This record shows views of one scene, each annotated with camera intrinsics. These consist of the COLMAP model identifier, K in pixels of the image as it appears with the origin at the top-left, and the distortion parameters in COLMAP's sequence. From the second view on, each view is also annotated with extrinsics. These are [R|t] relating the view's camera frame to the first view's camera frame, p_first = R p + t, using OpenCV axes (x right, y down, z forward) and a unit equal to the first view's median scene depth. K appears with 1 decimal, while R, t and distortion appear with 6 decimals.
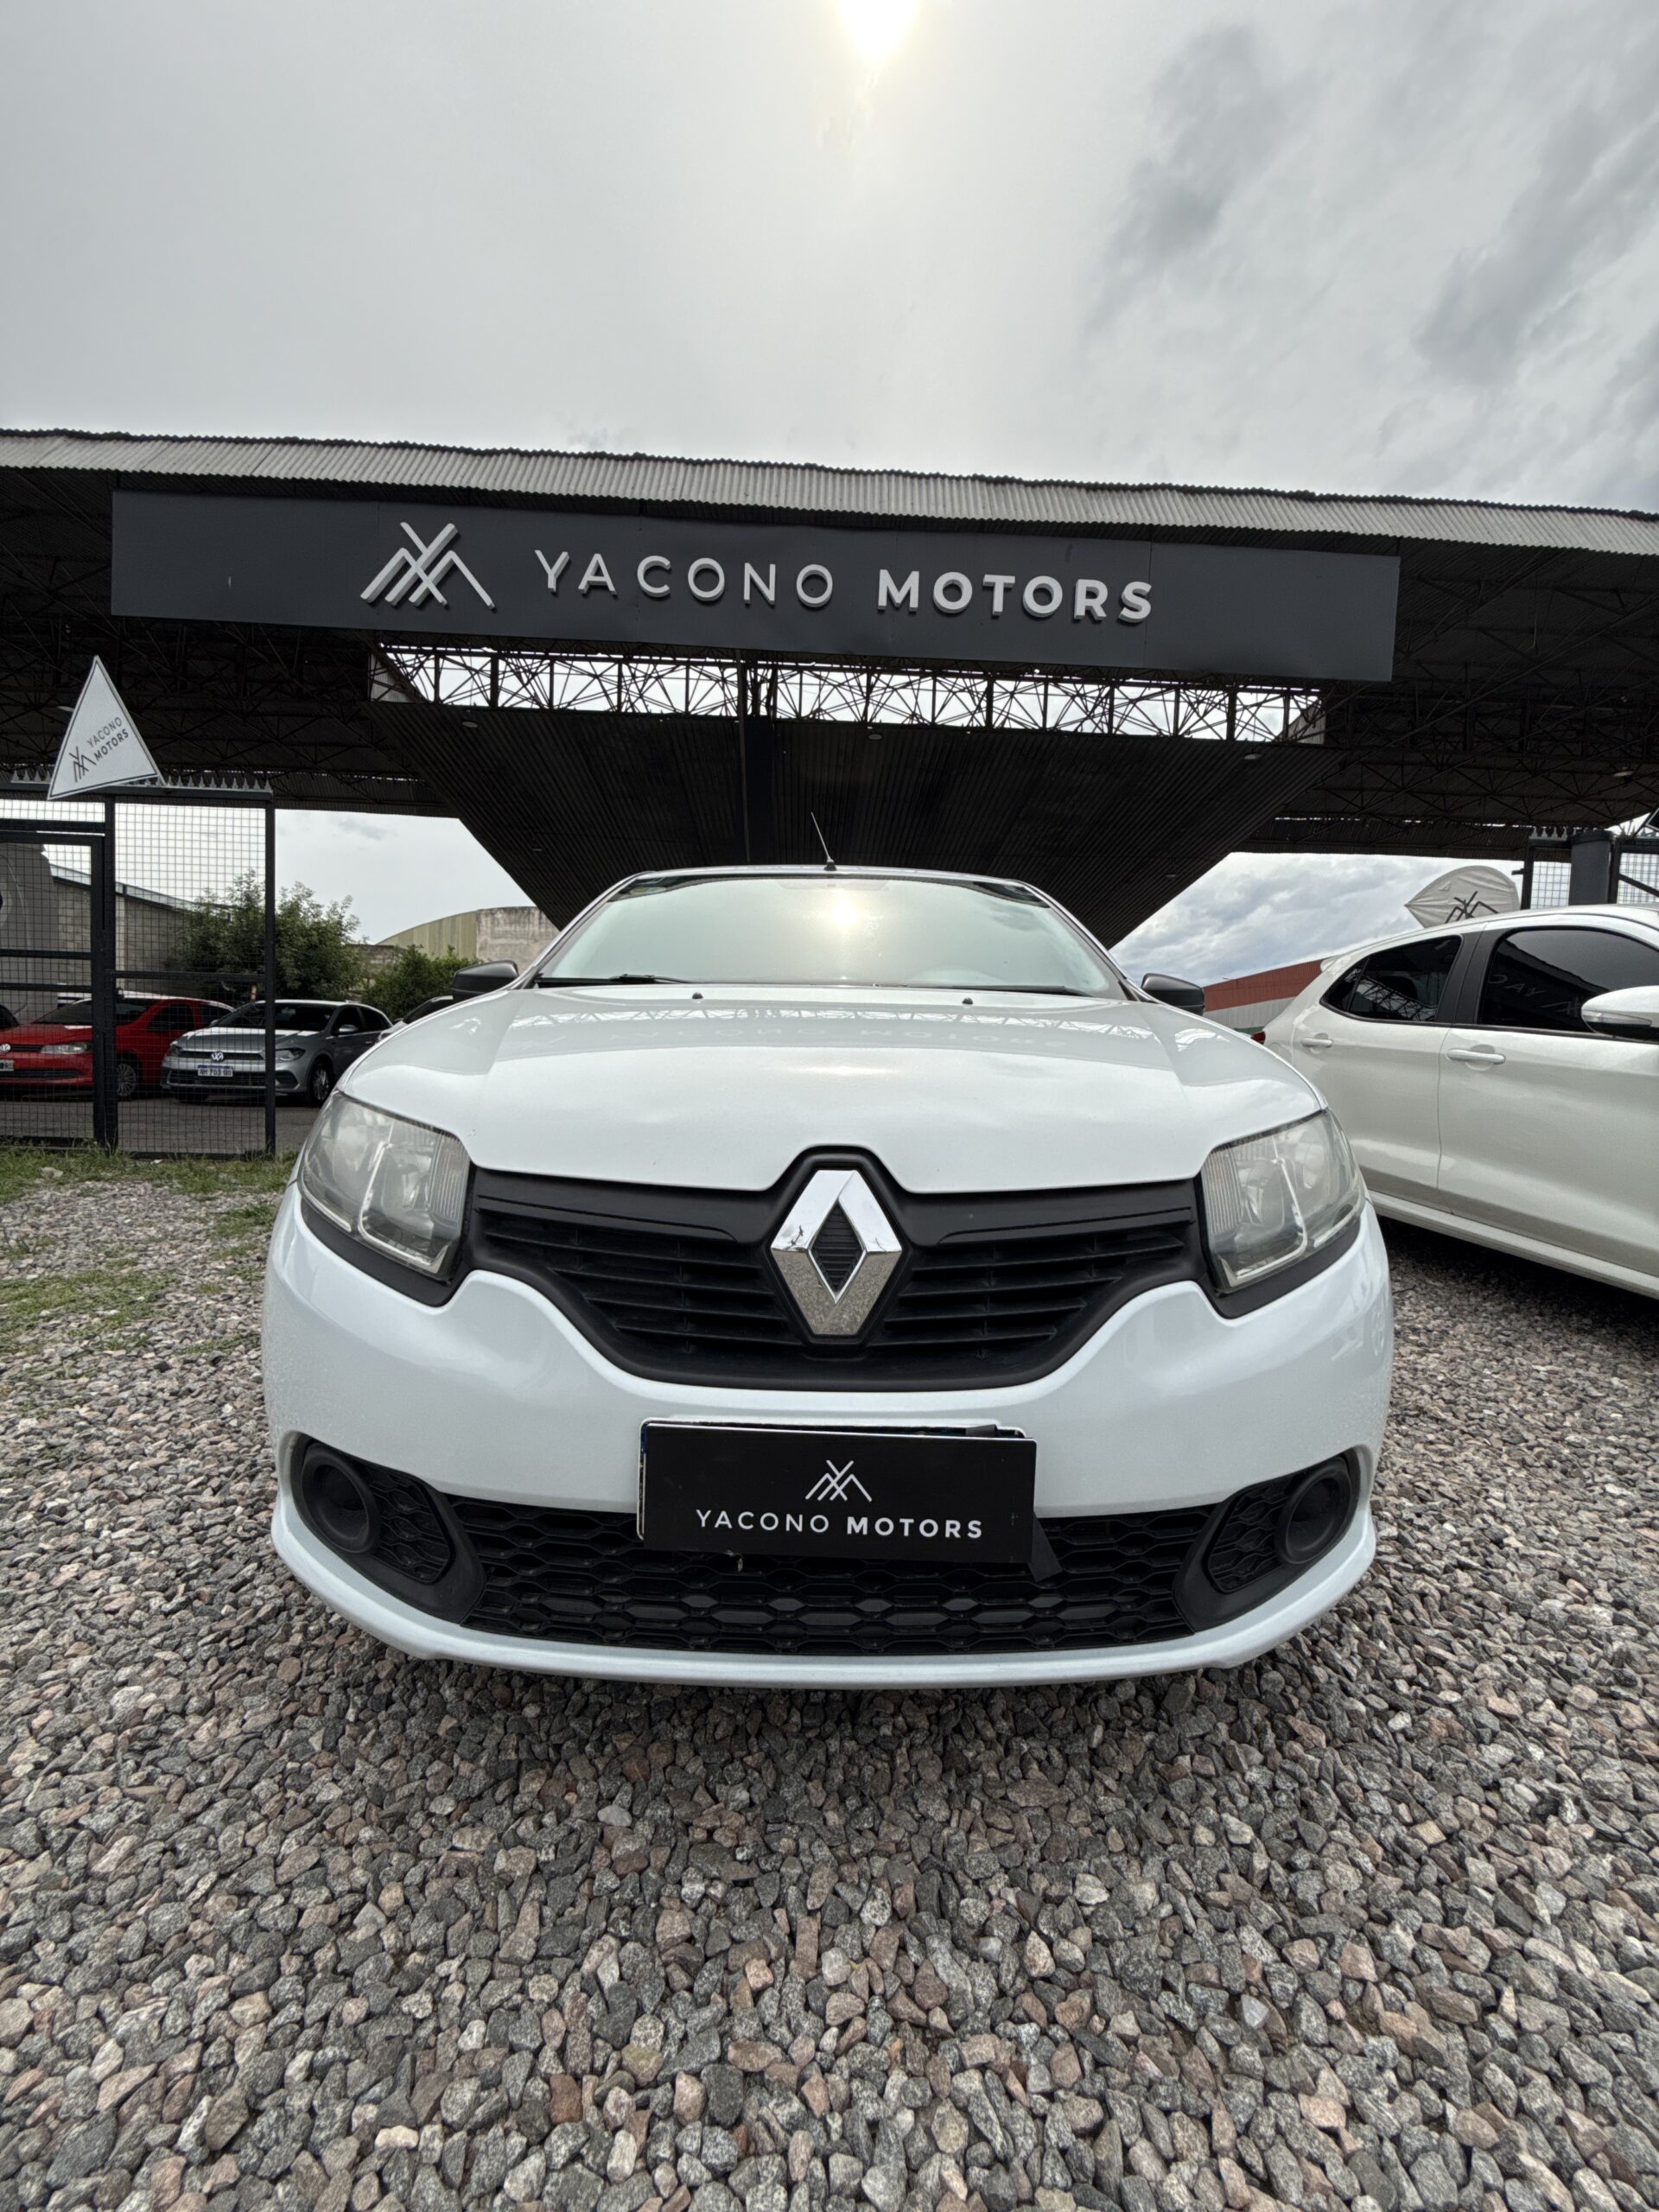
lens RADIAL K [[887.8, 0, 833.0], [0, 887.8, 1110.3], [0, 0, 1]] dist [-0.002001, 0.001023]
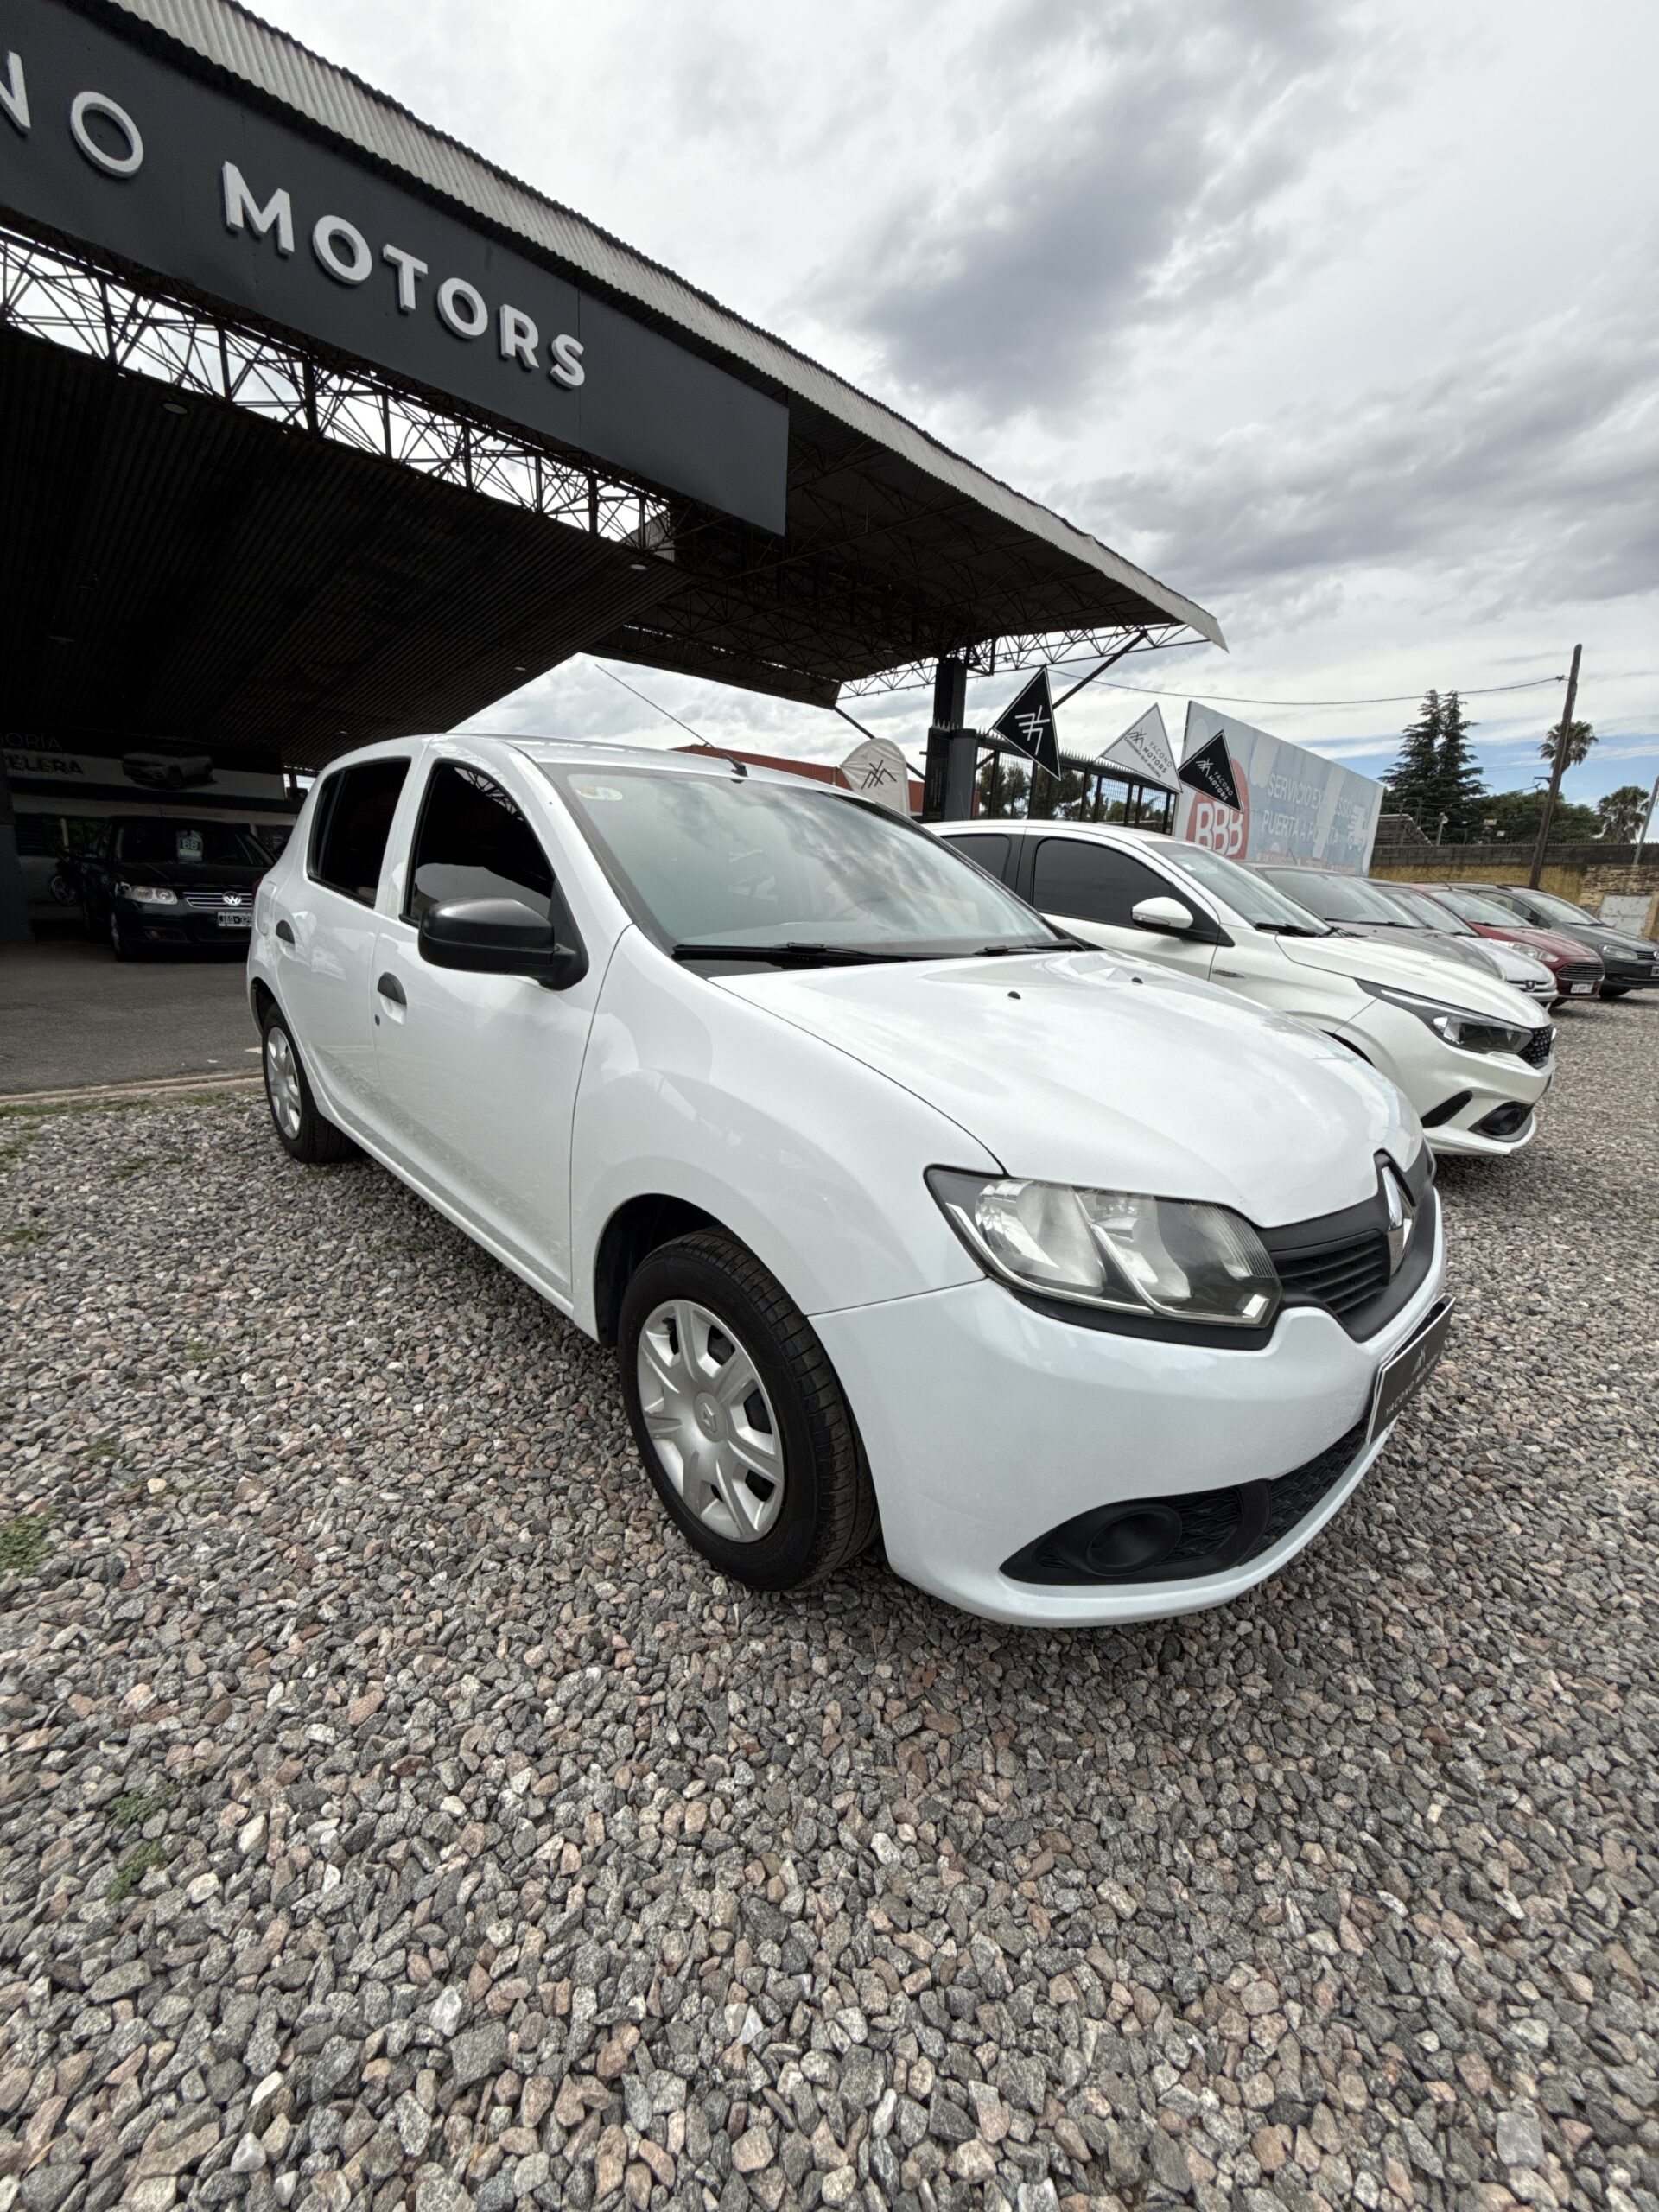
lens RADIAL K [[887.8, 0, 836.4], [0, 887.8, 1110.6], [0, 0, 1]] dist [-0.002001, 0.001023]
pose [[0.719019, -0.171628, 0.673465, -0.127573], [0.015254, 0.972692, 0.231599, -0.029762], [-0.694823, -0.156251, 0.702002, 0.048112]]
